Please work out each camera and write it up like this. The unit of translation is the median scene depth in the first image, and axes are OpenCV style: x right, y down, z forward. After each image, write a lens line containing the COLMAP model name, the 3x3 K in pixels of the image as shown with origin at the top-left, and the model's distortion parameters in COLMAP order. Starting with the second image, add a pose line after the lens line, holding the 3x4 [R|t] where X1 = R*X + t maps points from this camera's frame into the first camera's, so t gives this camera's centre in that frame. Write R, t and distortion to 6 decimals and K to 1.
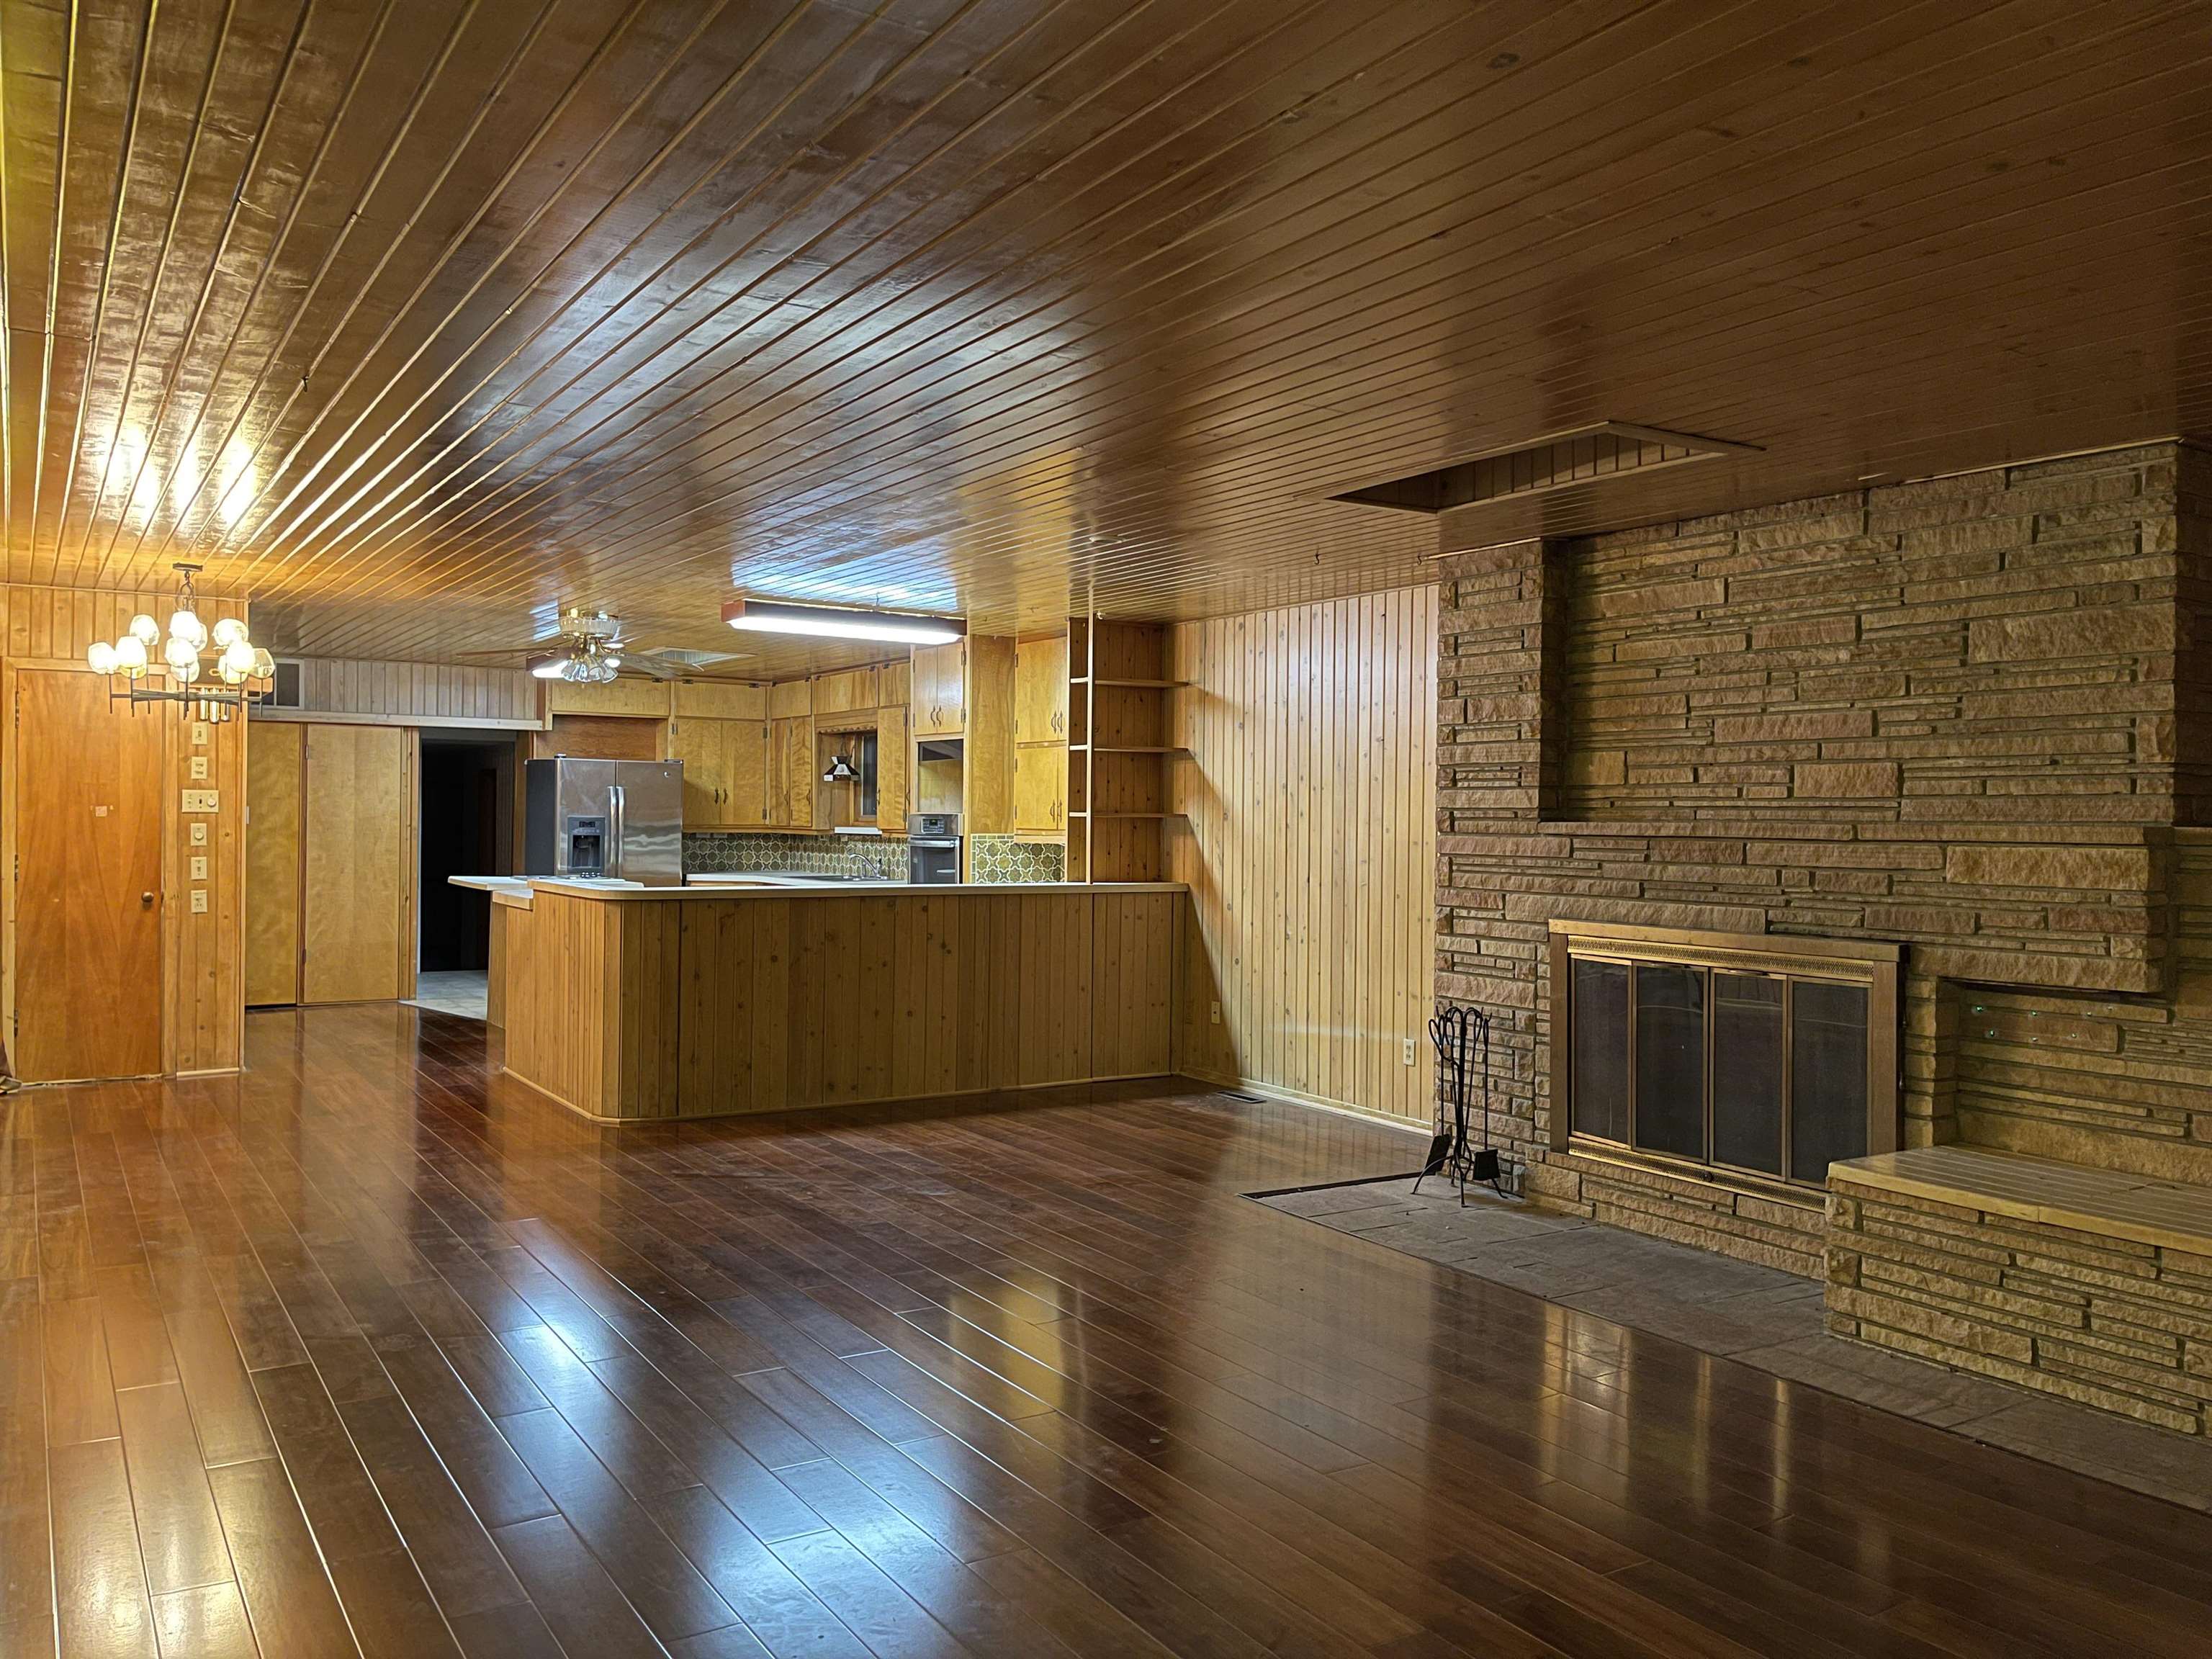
lens RADIAL K [[1678.3, 0, 1115.8], [0, 1678.3, 825.8], [0, 0, 1]] dist [0.067808, -0.095085]
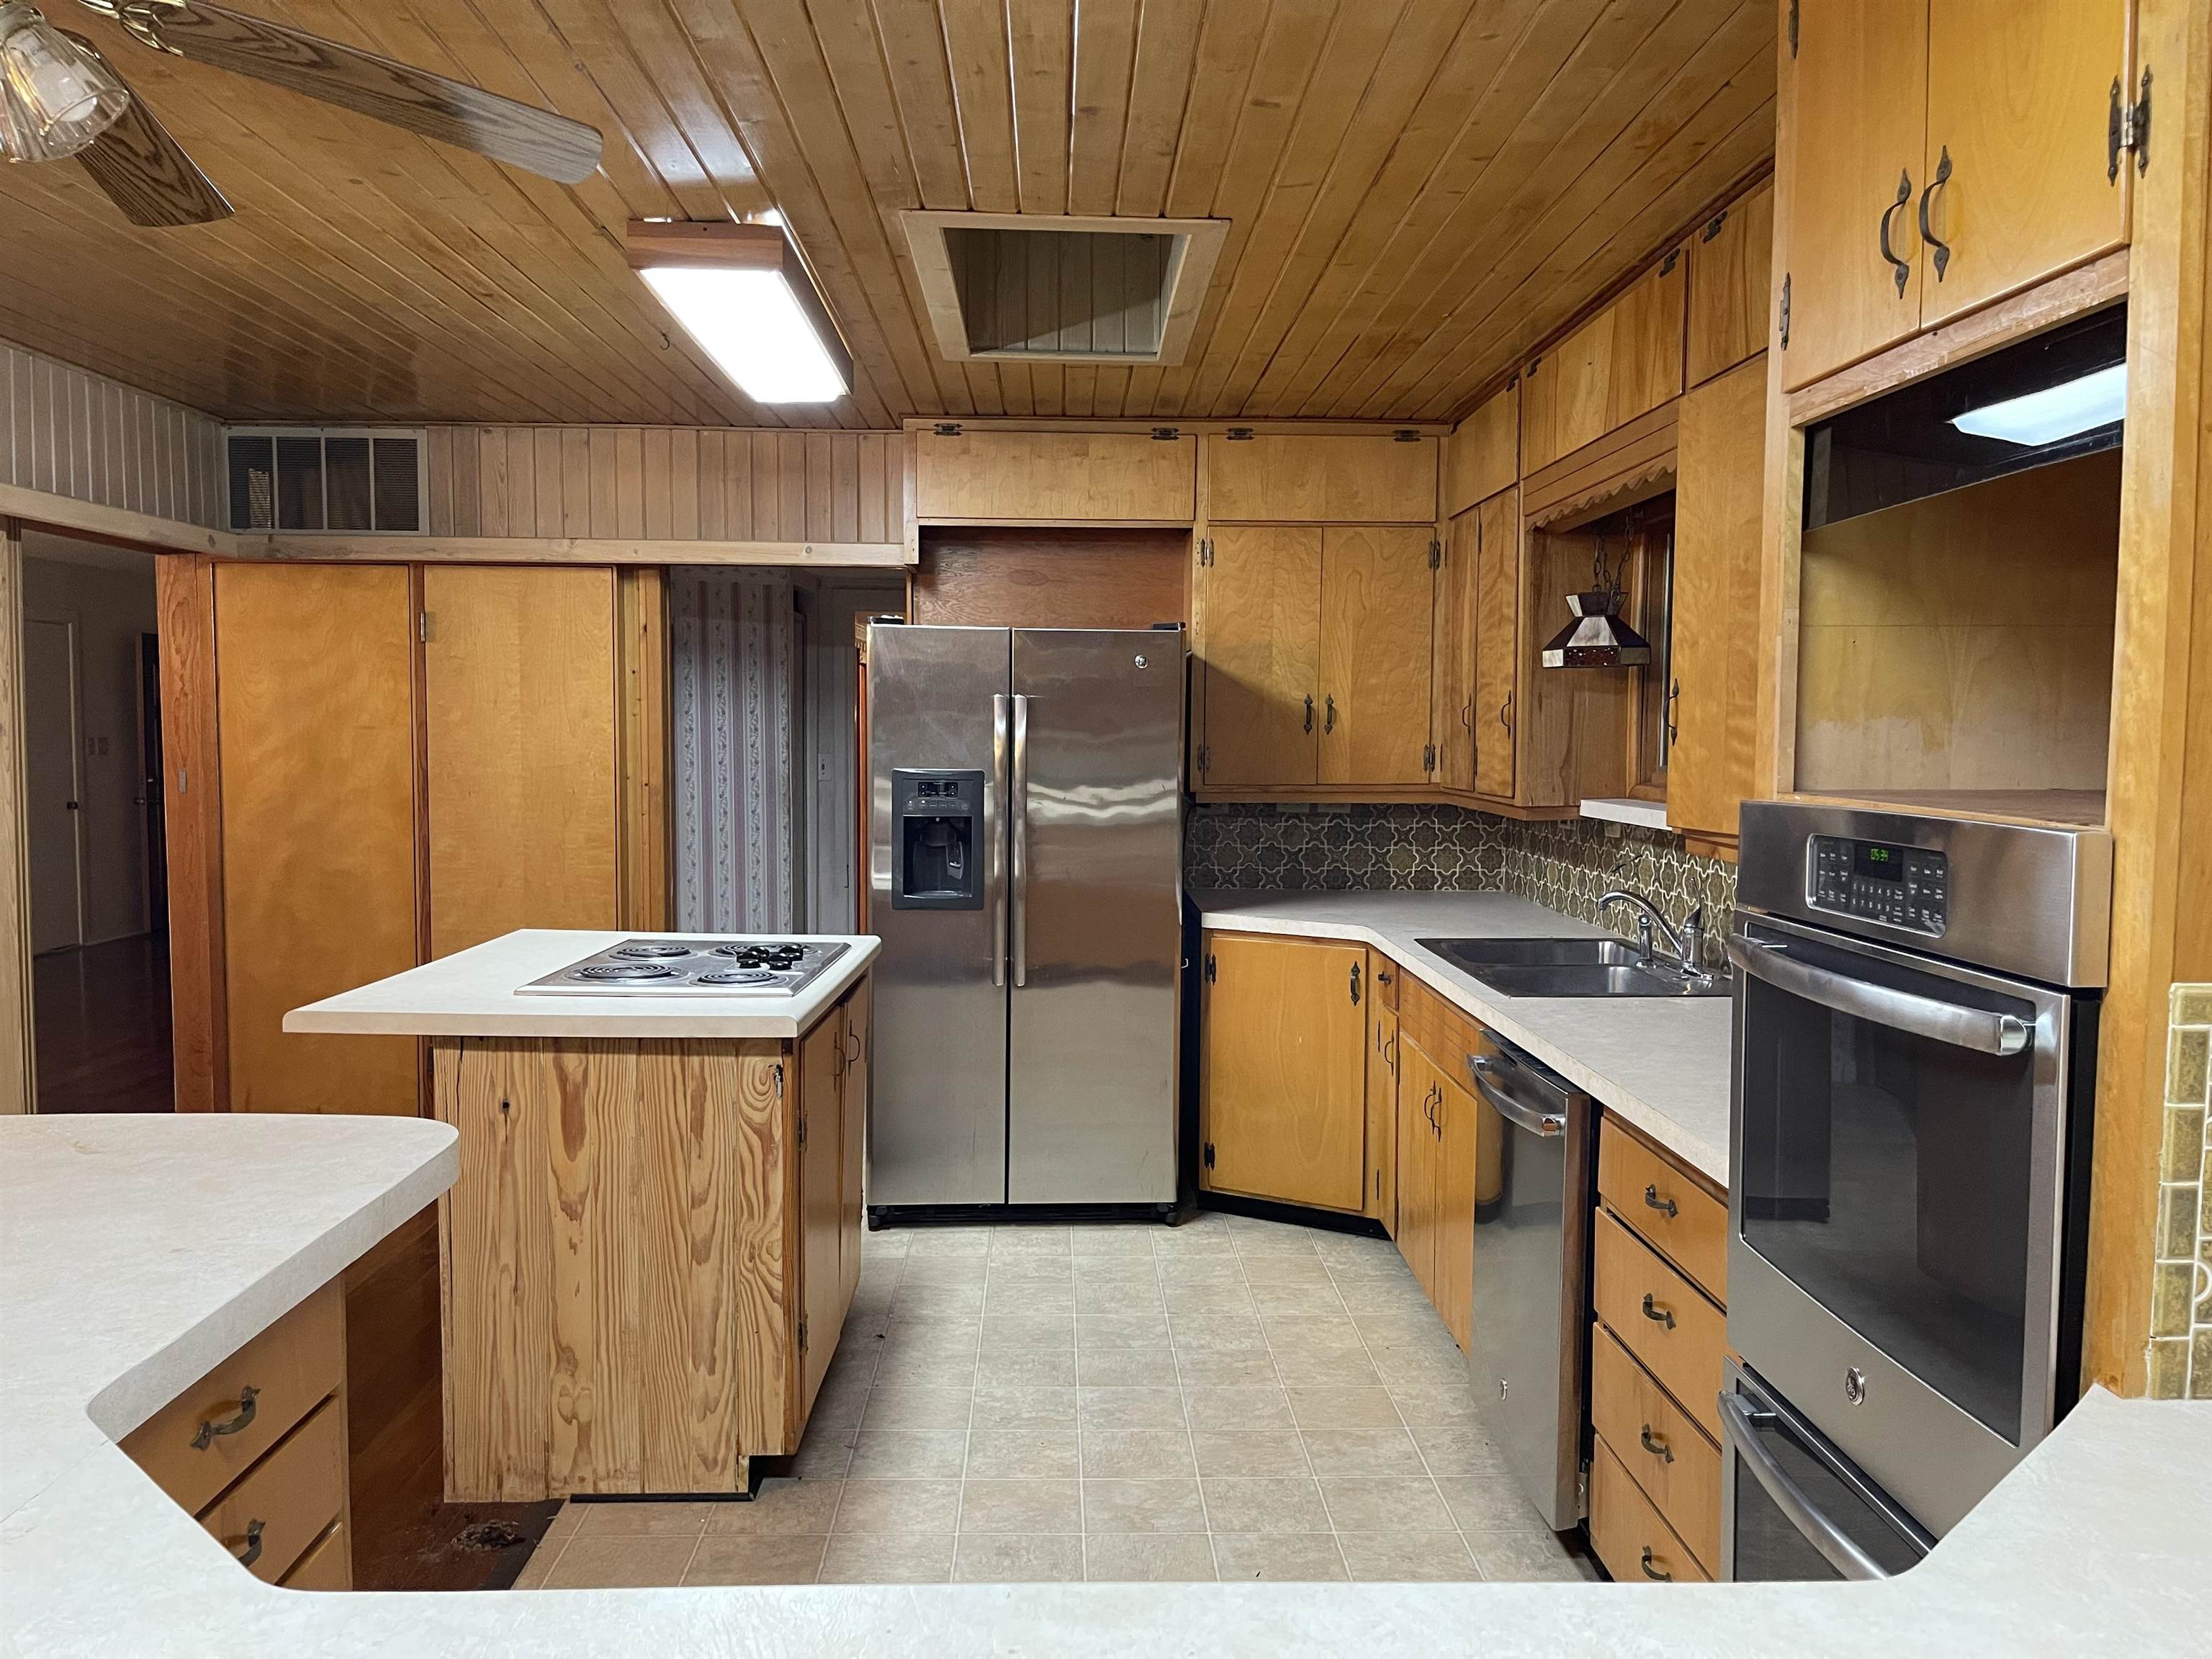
lens RADIAL K [[1678.3, 0, 1098.5], [0, 1678.3, 839.8], [0, 0, 1]] dist [0.067808, -0.095085]
pose [[0.853033, 0.030597, -0.520960, -0.074512], [-0.000342, 0.998312, 0.058074, -0.012322], [0.521858, -0.049361, 0.851603, 0.700326]]
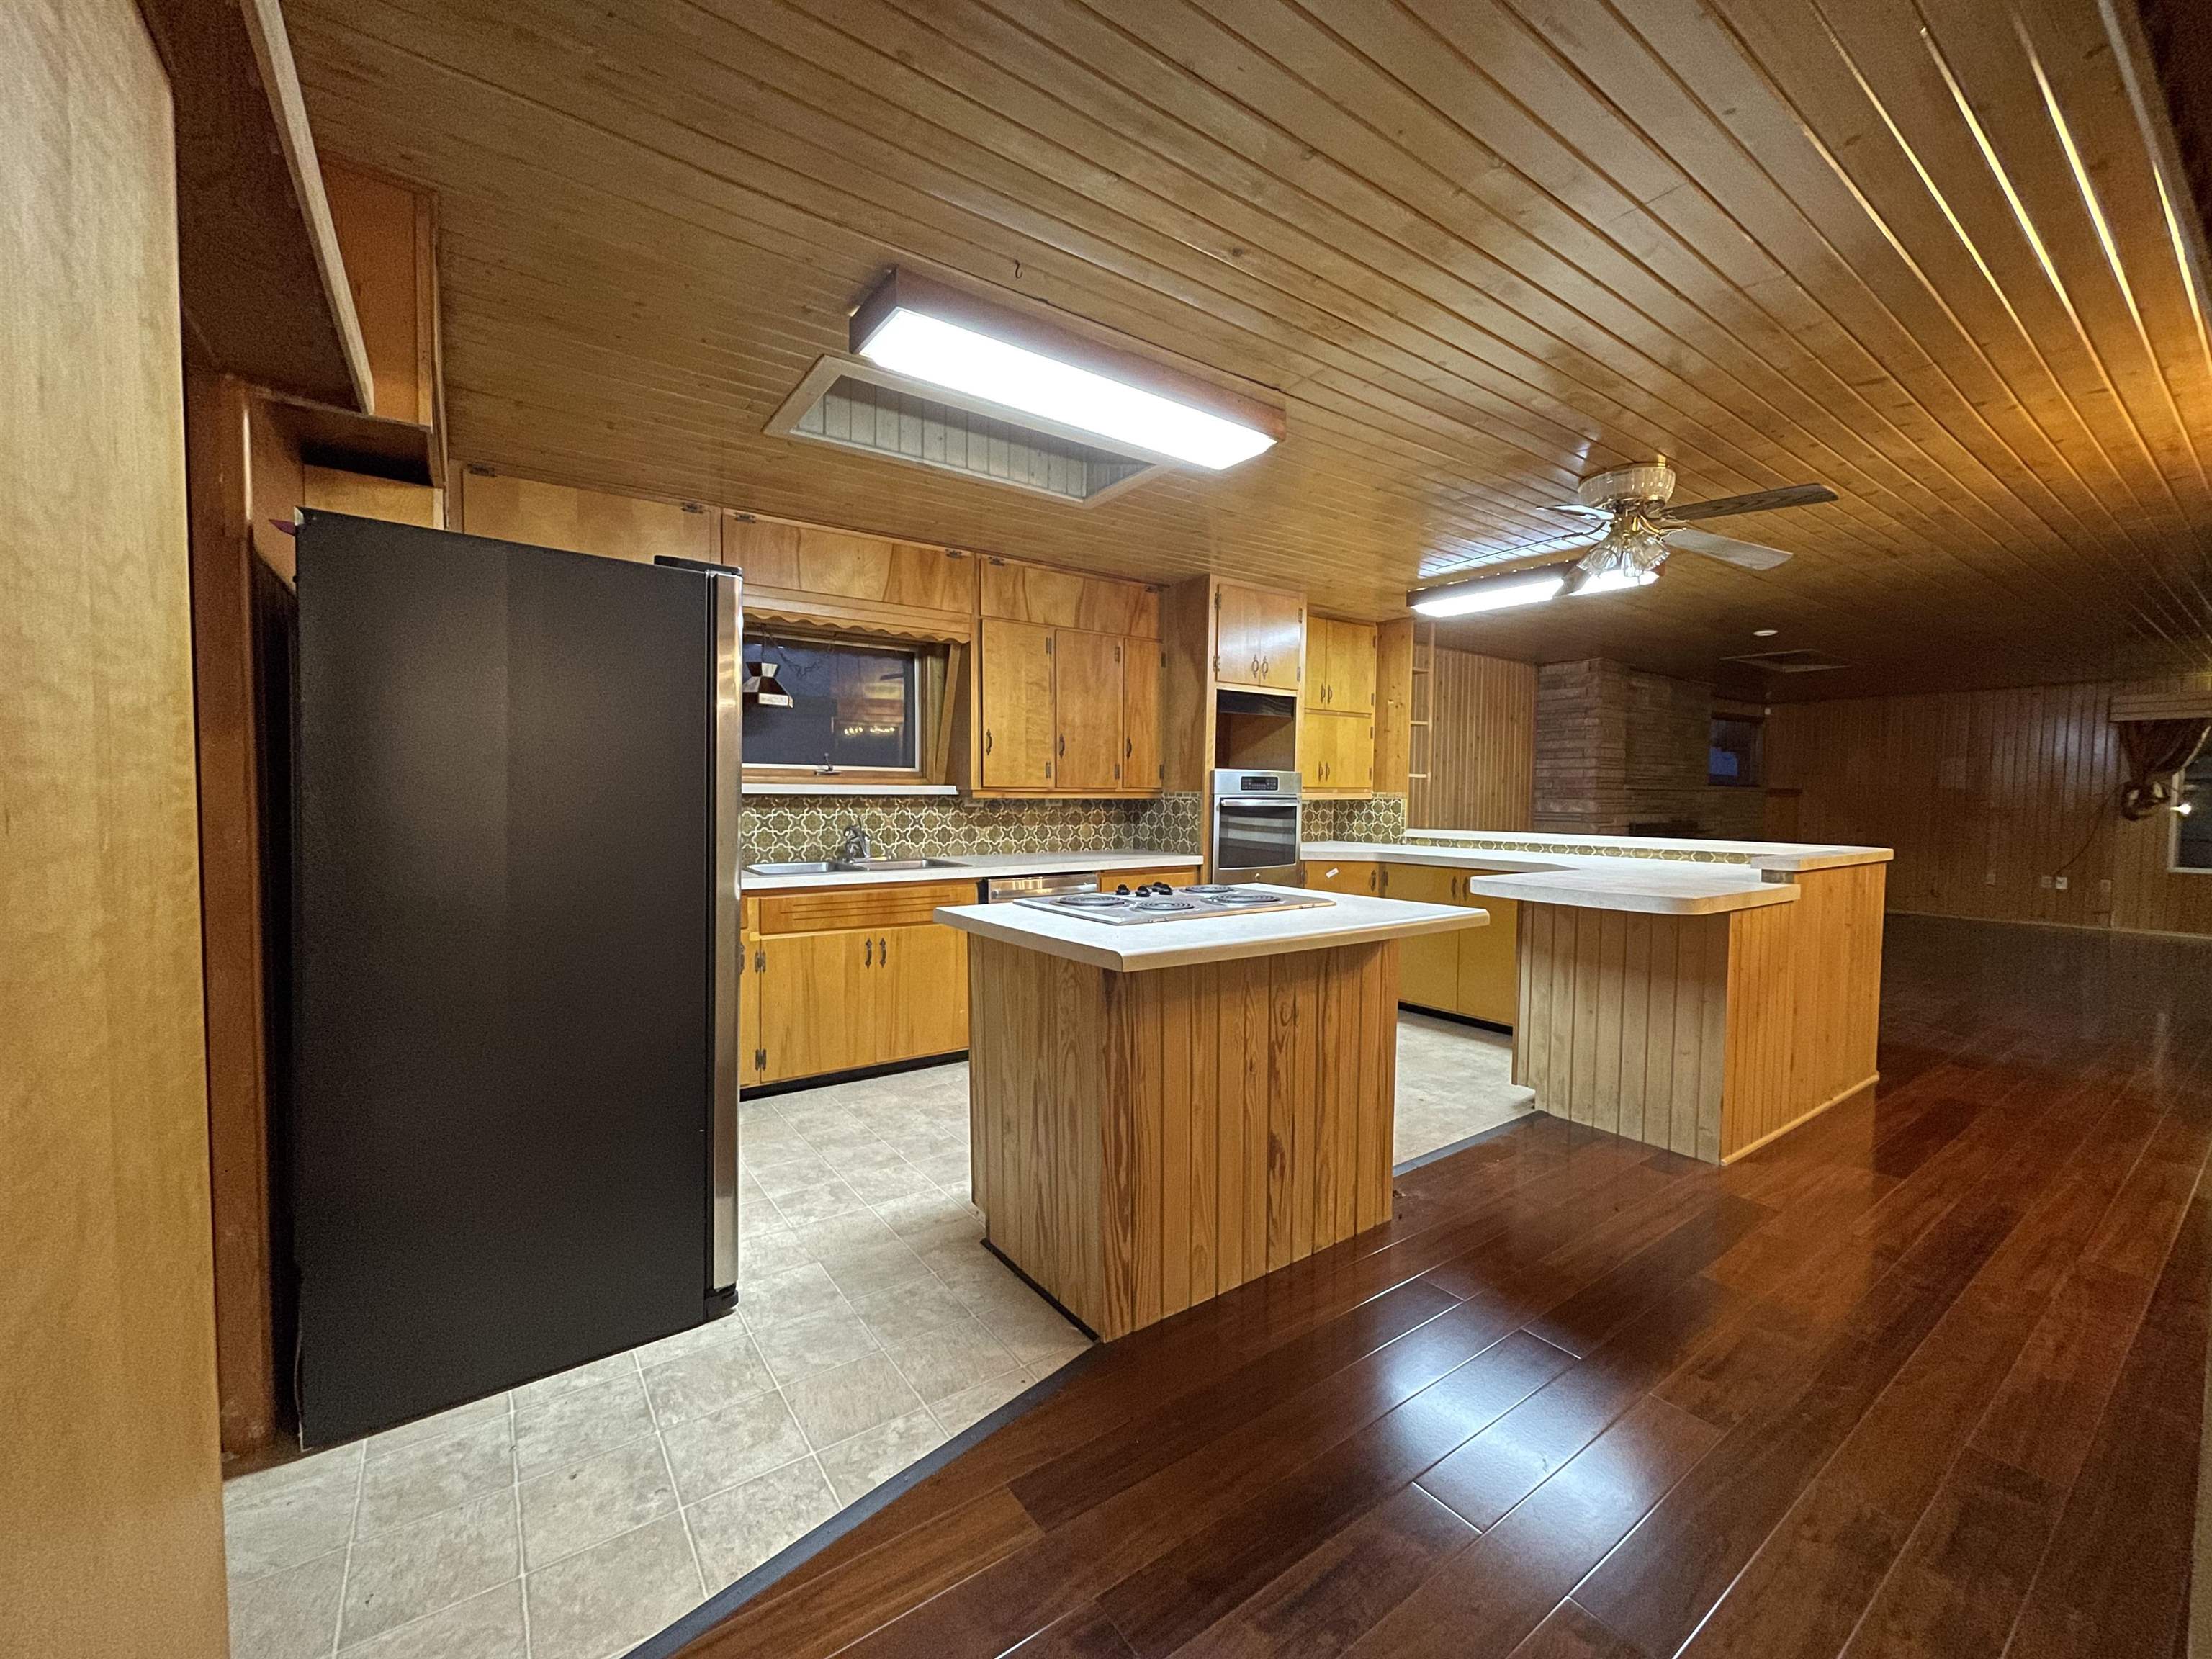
lens RADIAL K [[892.7, 0, 1111.3], [0, 892.7, 833.6], [0, 0, 1]] dist [0.003160, -0.000299]
pose [[-0.050844, -0.055127, 0.997184, -0.520922], [-0.004211, 0.998478, 0.054984, 0.000552], [-0.998698, -0.001404, -0.050999, 0.956065]]
